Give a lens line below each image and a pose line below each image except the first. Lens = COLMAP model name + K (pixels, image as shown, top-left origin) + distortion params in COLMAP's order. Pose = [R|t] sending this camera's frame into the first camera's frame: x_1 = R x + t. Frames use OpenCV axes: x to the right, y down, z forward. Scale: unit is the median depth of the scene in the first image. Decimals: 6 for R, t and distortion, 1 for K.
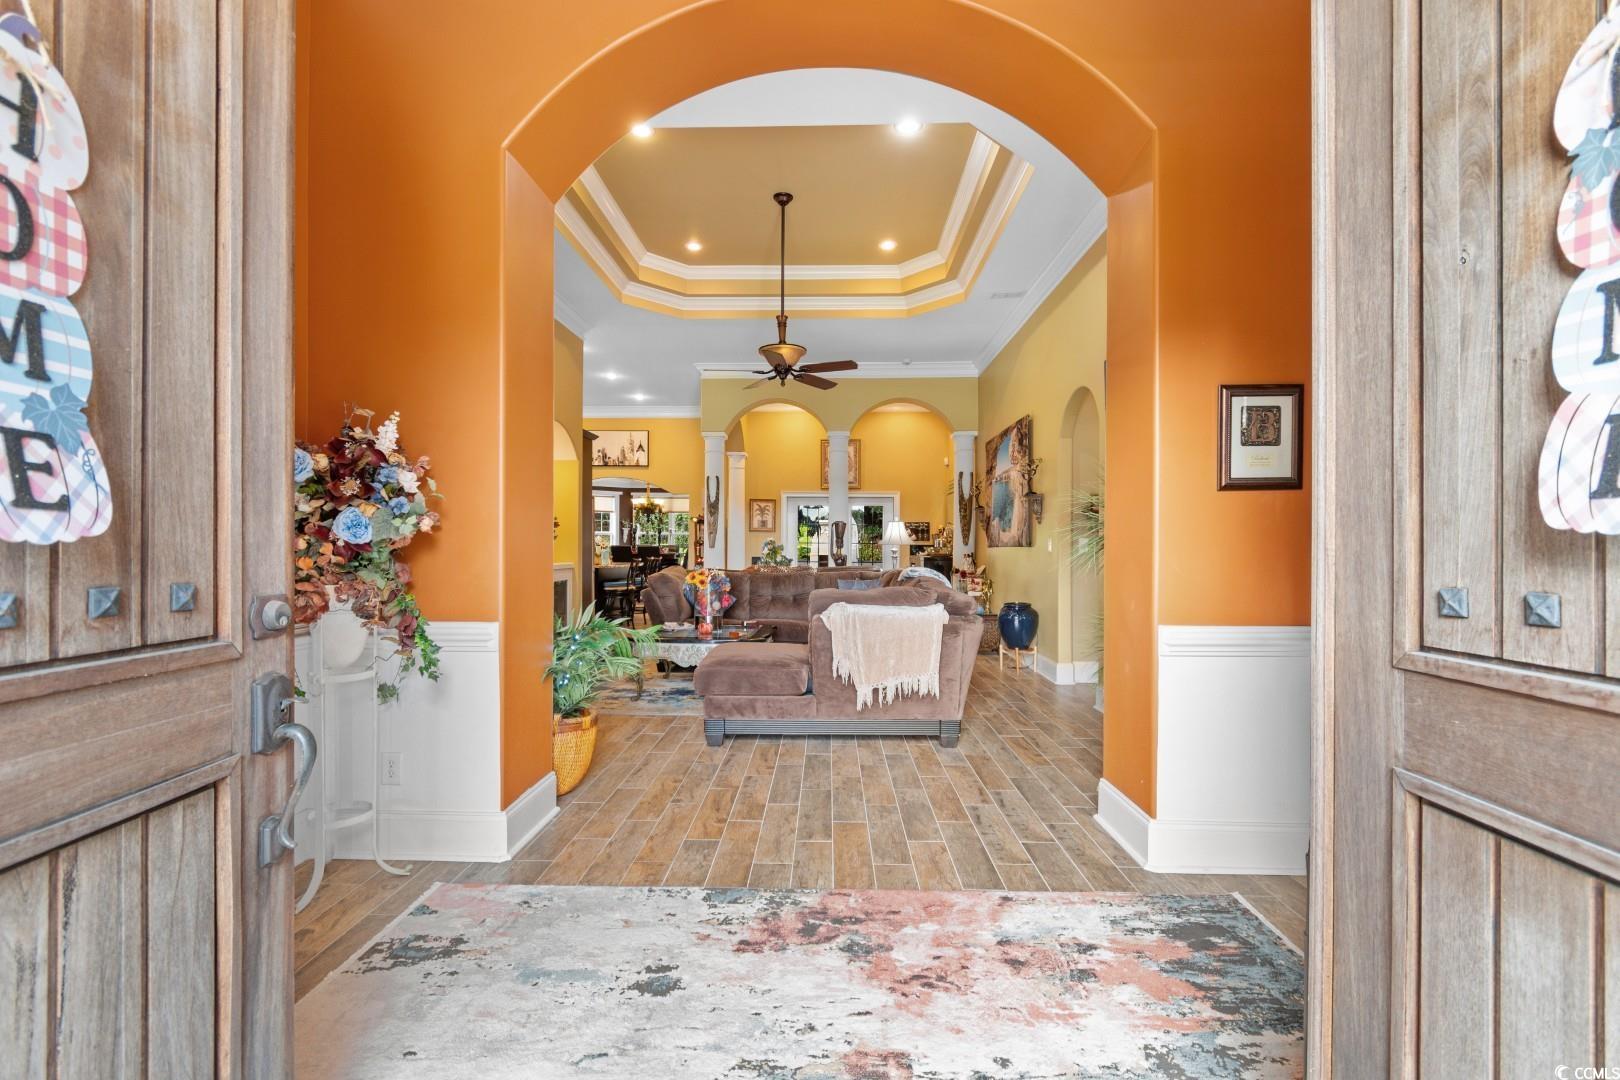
lens RADIAL K [[724.7, 0, 810.0], [0, 724.7, 540.0], [0, 0, 1]] dist [-0.000603, -0.000536]
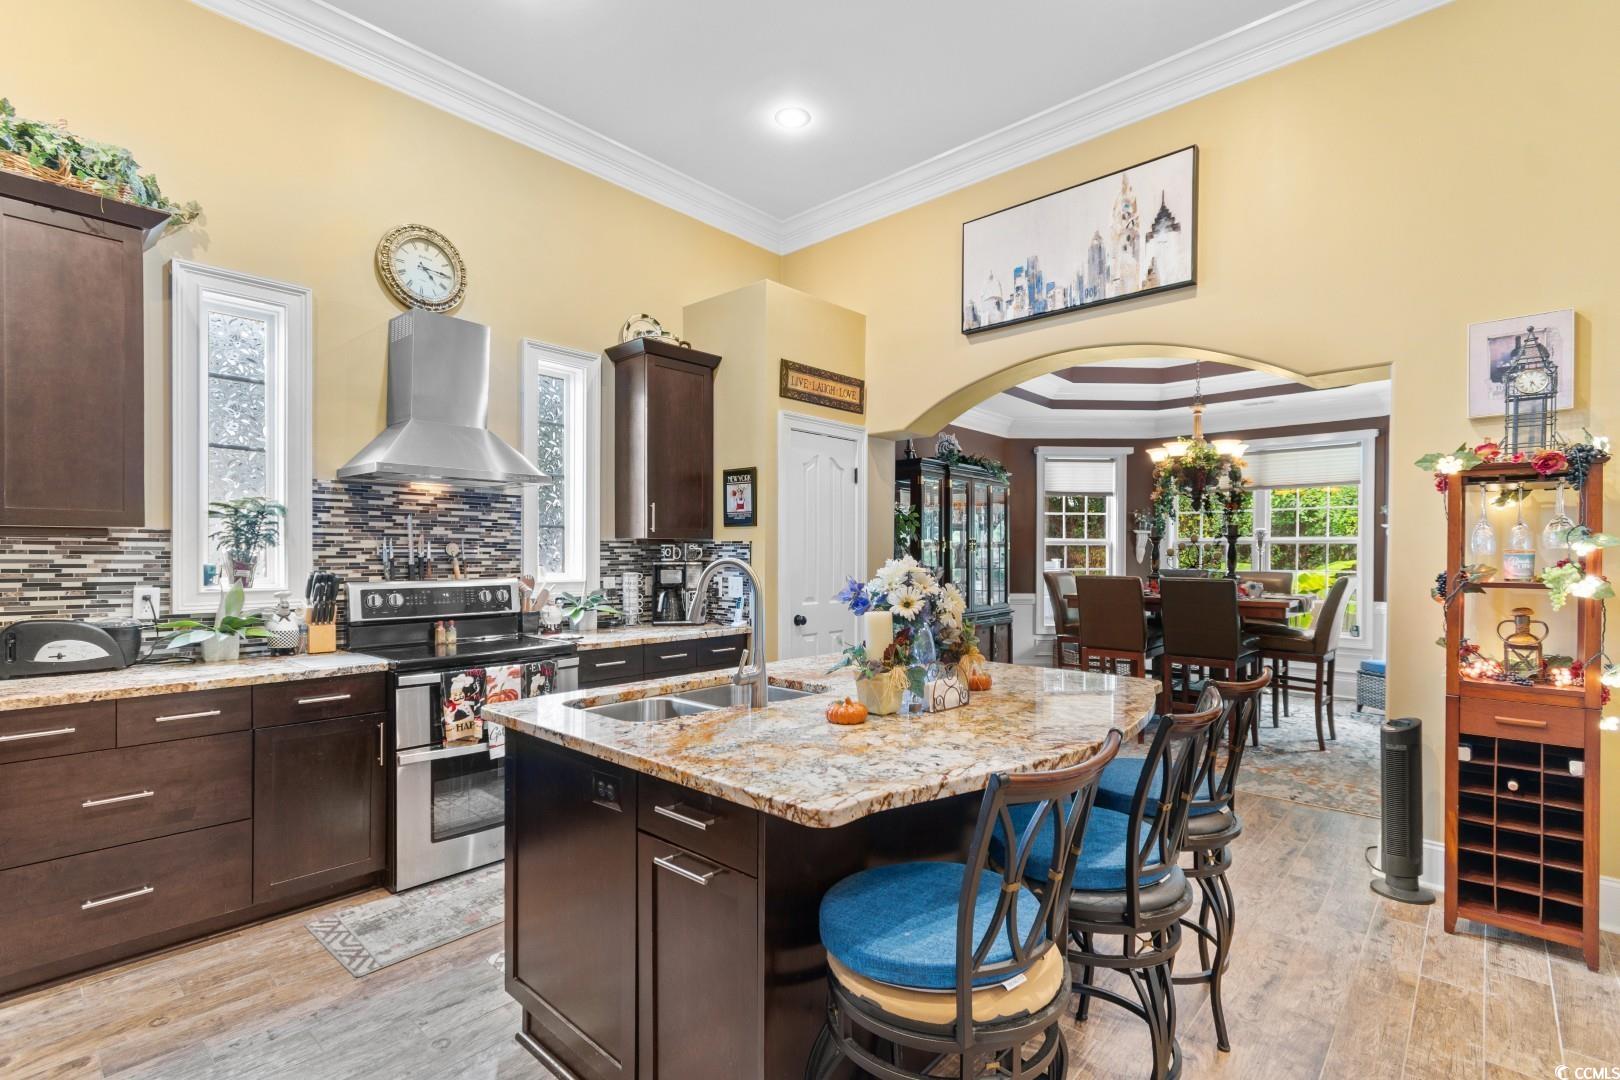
lens RADIAL K [[743.6, 0, 809.7], [0, 743.6, 568.3], [0, 0, 1]] dist [-0.000237, 0.000059]
pose [[0.760368, 0.010770, -0.649404, -0.152940], [0.003612, 0.999777, 0.020810, -0.004140], [0.649483, -0.018169, 0.760159, 0.702581]]
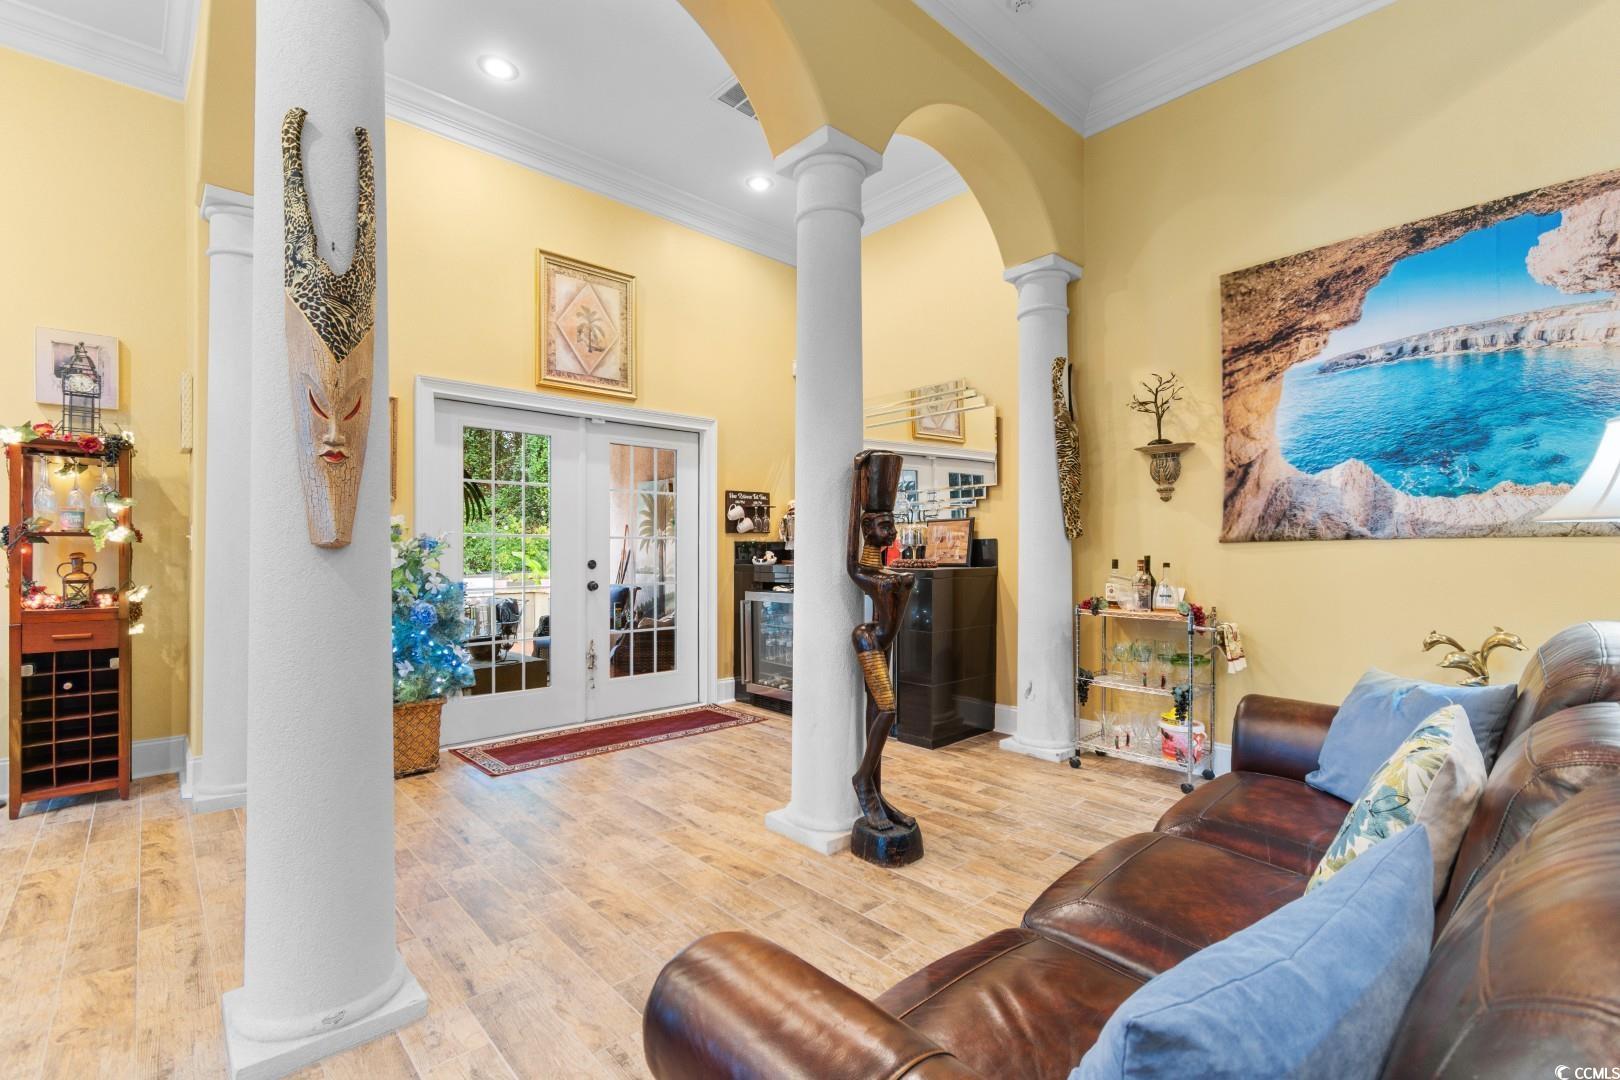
lens RADIAL K [[724.7, 0, 810.0], [0, 724.7, 540.0], [0, 0, 1]] dist [-0.000603, -0.000536]
pose [[0.716007, 0.004234, 0.698080, -0.130751], [-0.001394, 0.999988, -0.004635, 0.007399], [-0.698092, 0.002345, 0.716004, 0.615677]]
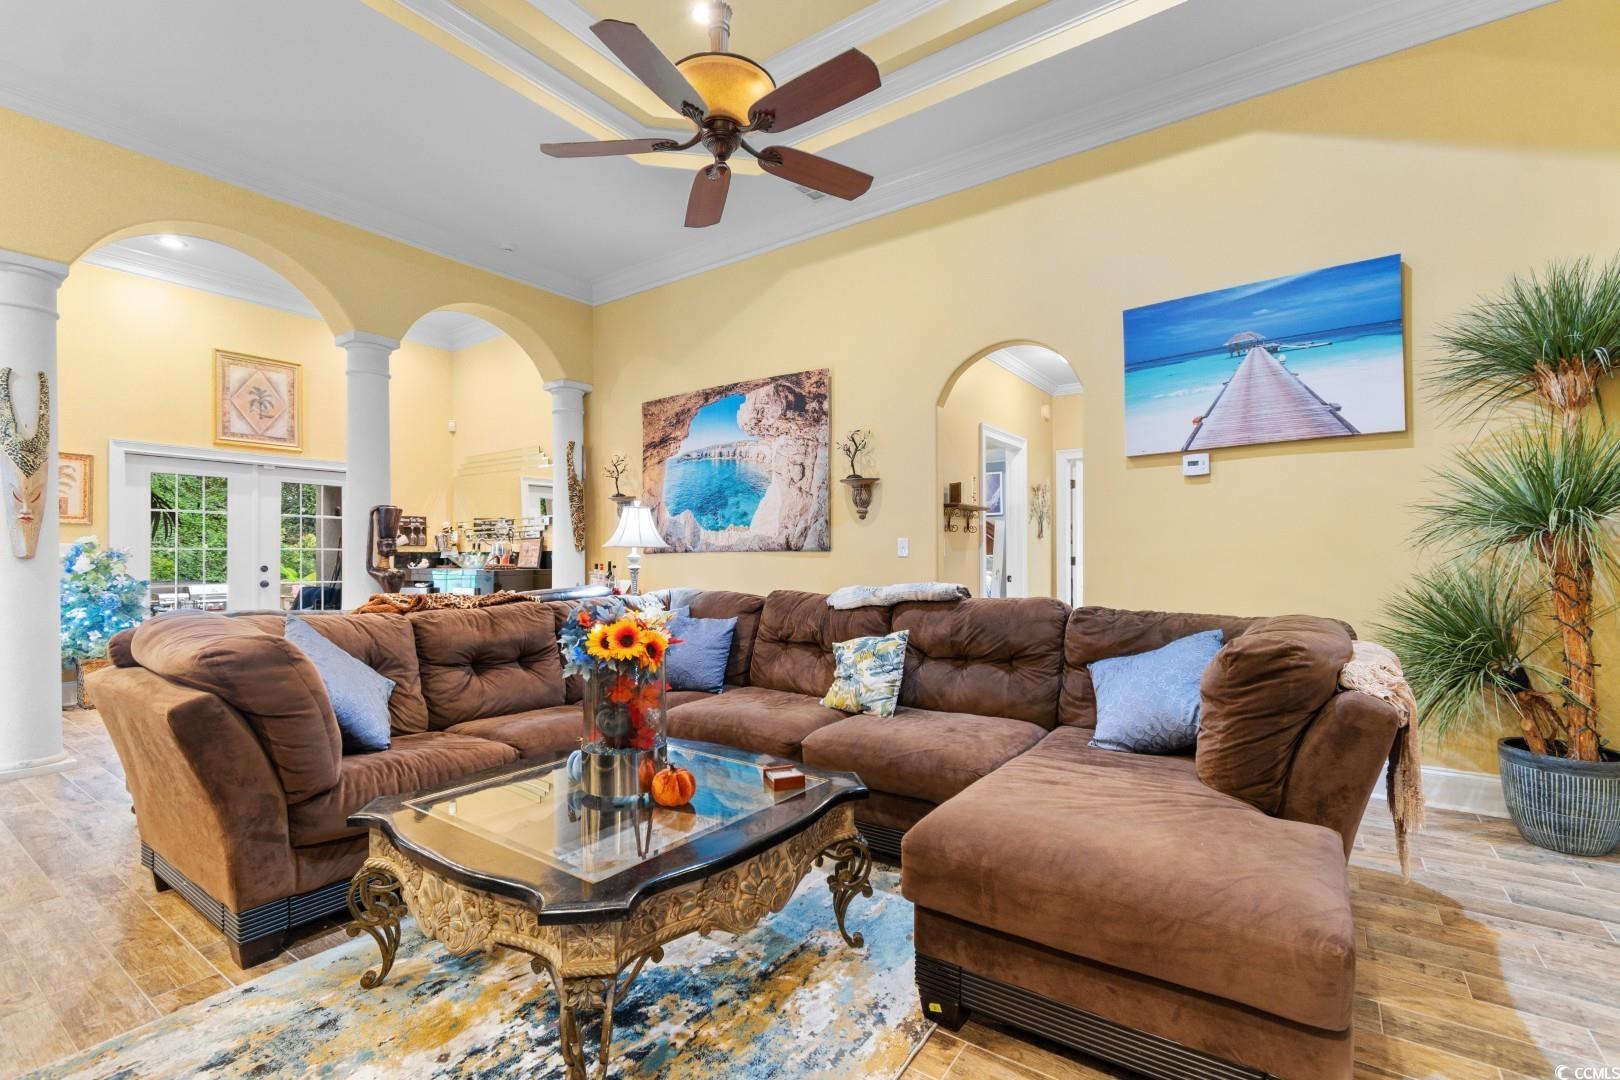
lens RADIAL K [[711.8, 0, 796.8], [0, 711.8, 548.7], [0, 0, 1]] dist [-0.001471, -0.000562]
pose [[0.549684, 0.004255, 0.835362, -0.169661], [-0.002039, 0.999991, -0.003752, 0.004994], [-0.835370, 0.000359, 0.549688, 0.351332]]
